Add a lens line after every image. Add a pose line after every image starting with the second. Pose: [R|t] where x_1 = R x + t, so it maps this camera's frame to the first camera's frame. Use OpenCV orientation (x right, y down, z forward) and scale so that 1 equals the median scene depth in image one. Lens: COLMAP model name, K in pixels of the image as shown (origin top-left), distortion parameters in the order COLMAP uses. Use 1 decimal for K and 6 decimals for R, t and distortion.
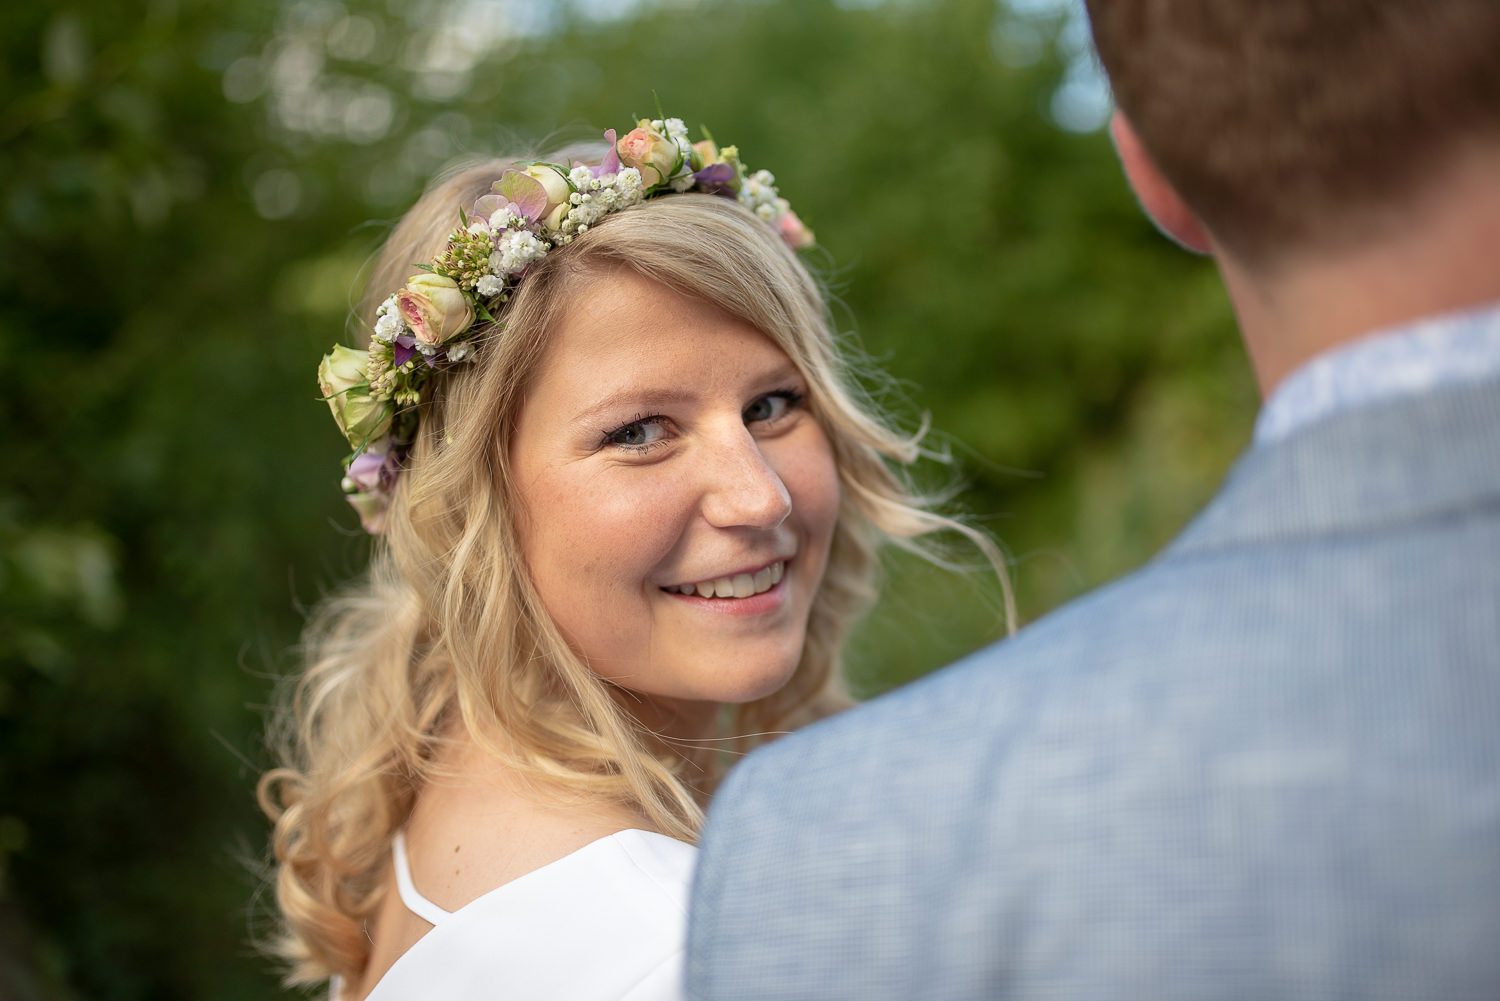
lens RADIAL K [[1628.1, 0, 743.1], [0, 1628.1, 504.1], [0, 0, 1]] dist [0.021275, 0.000000]
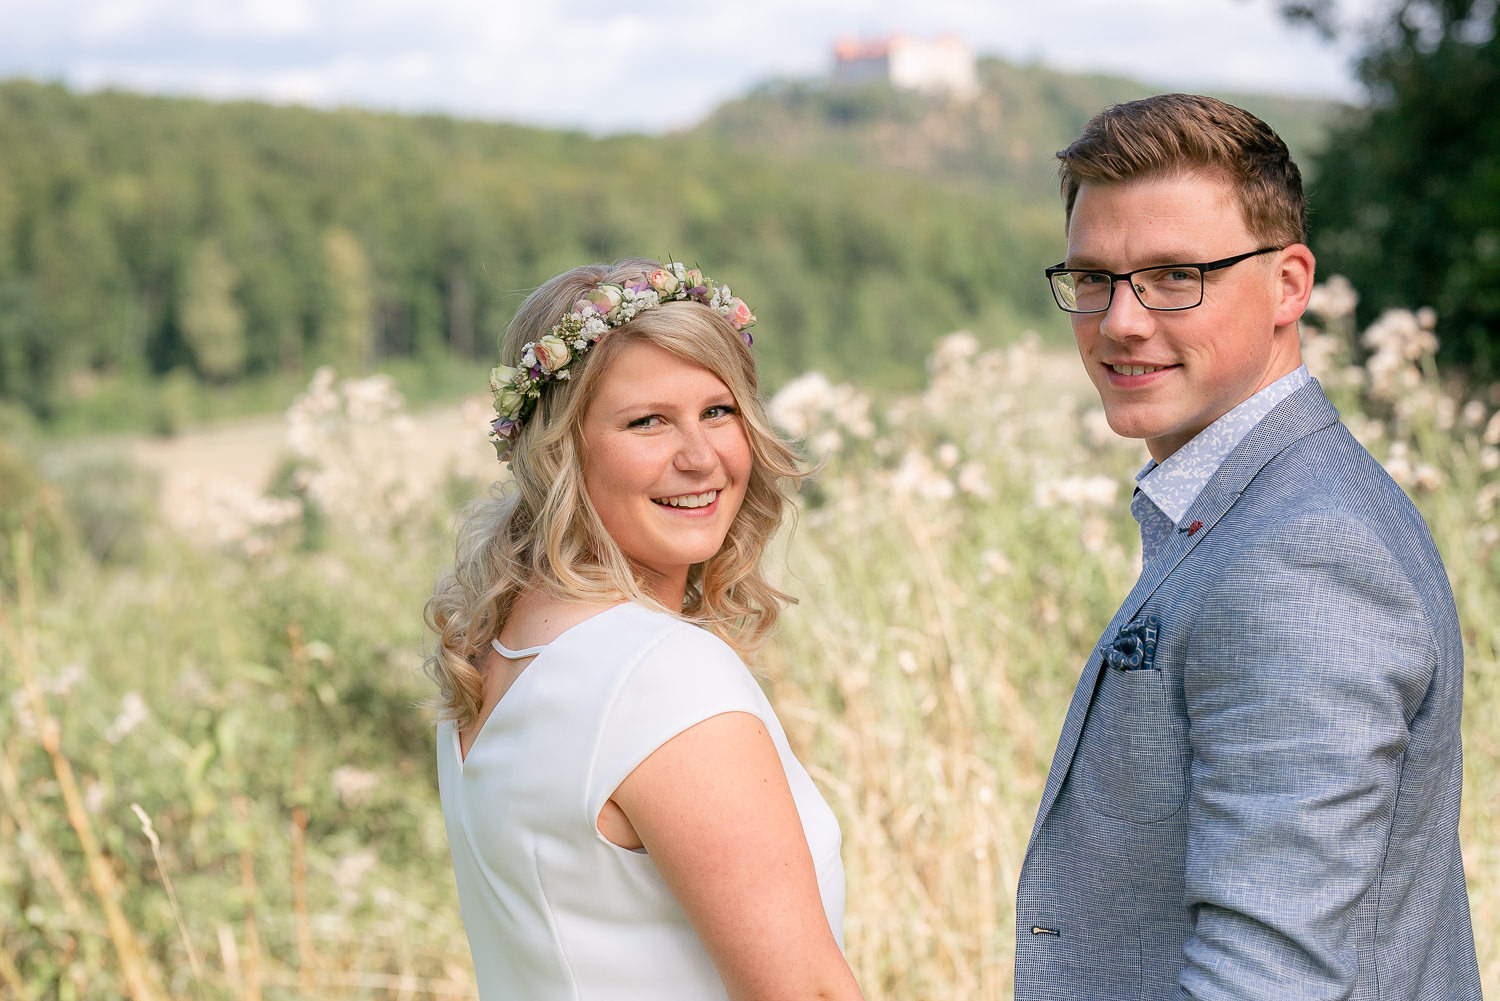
lens RADIAL K [[3764.4, 0, 750.9], [0, 3764.4, 499.8], [0, 0, 1]] dist [0.129905, 0.000000]
pose [[0.992798, 0.084831, -0.084595, 0.470434], [-0.083874, 0.996366, 0.014808, -0.027189], [0.085543, -0.007606, 0.996305, -3.664350]]
